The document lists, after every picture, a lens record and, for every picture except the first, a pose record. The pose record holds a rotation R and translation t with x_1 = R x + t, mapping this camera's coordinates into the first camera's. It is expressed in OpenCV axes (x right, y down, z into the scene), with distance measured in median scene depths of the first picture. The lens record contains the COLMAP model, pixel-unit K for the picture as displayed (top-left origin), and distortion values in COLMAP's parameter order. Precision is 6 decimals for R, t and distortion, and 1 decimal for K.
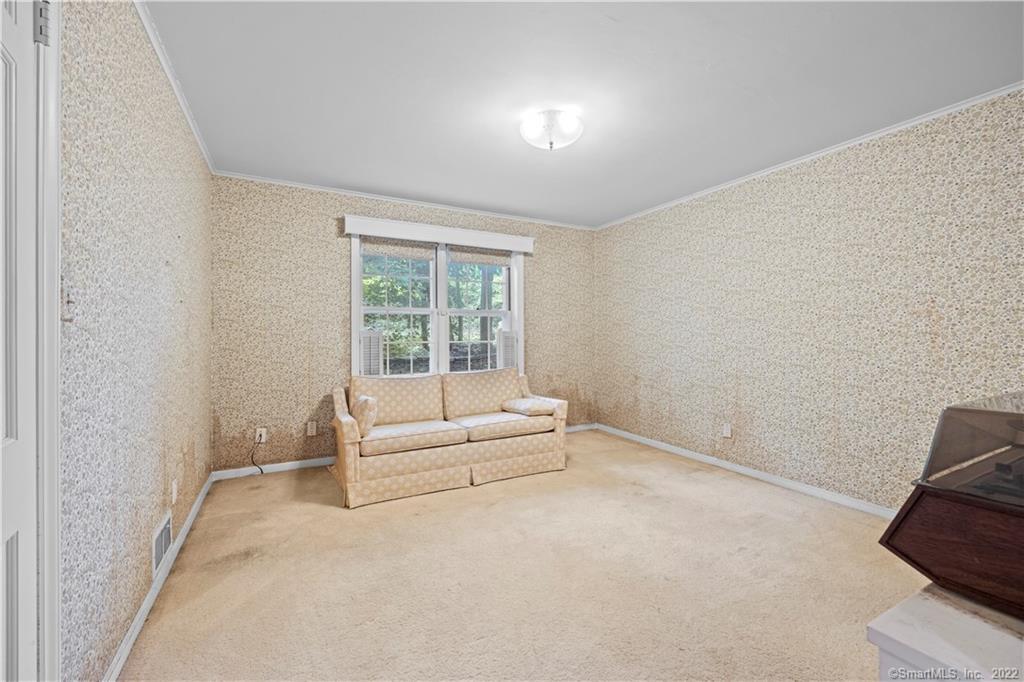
lens RADIAL K [[423.0, 0, 507.3], [0, 423.0, 338.8], [0, 0, 1]] dist [0.000939, -0.000042]
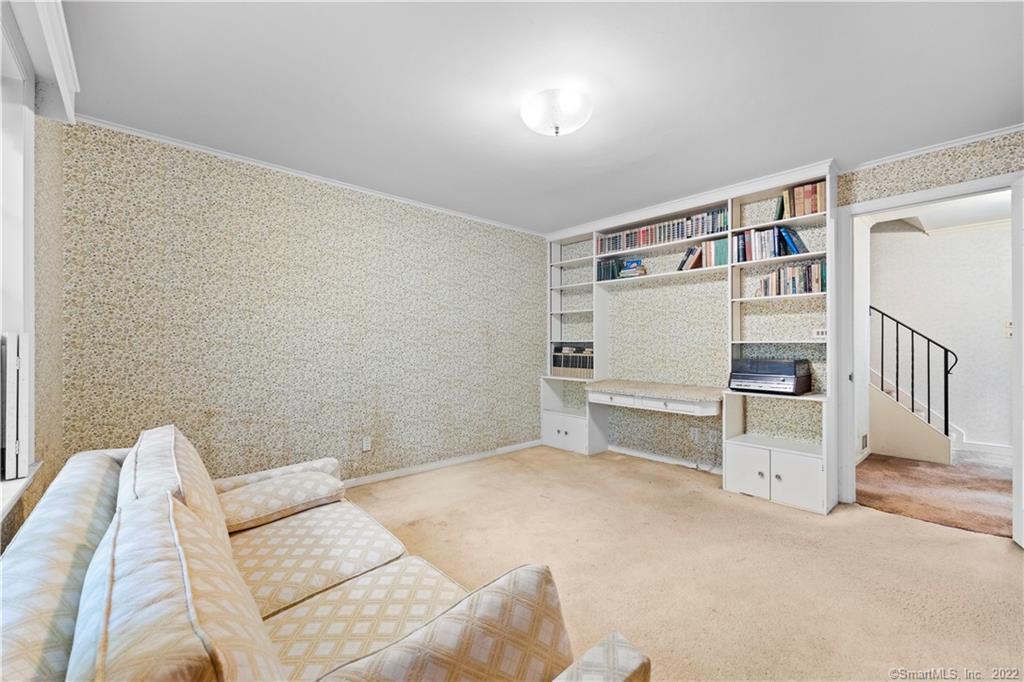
lens RADIAL K [[423.0, 0, 507.3], [0, 423.0, 338.8], [0, 0, 1]] dist [0.000939, -0.000042]
pose [[-0.238246, 0.016141, 0.971071, -0.521086], [0.009186, 0.999855, -0.014366, -0.006351], [-0.971161, 0.005498, -0.238360, 0.958928]]
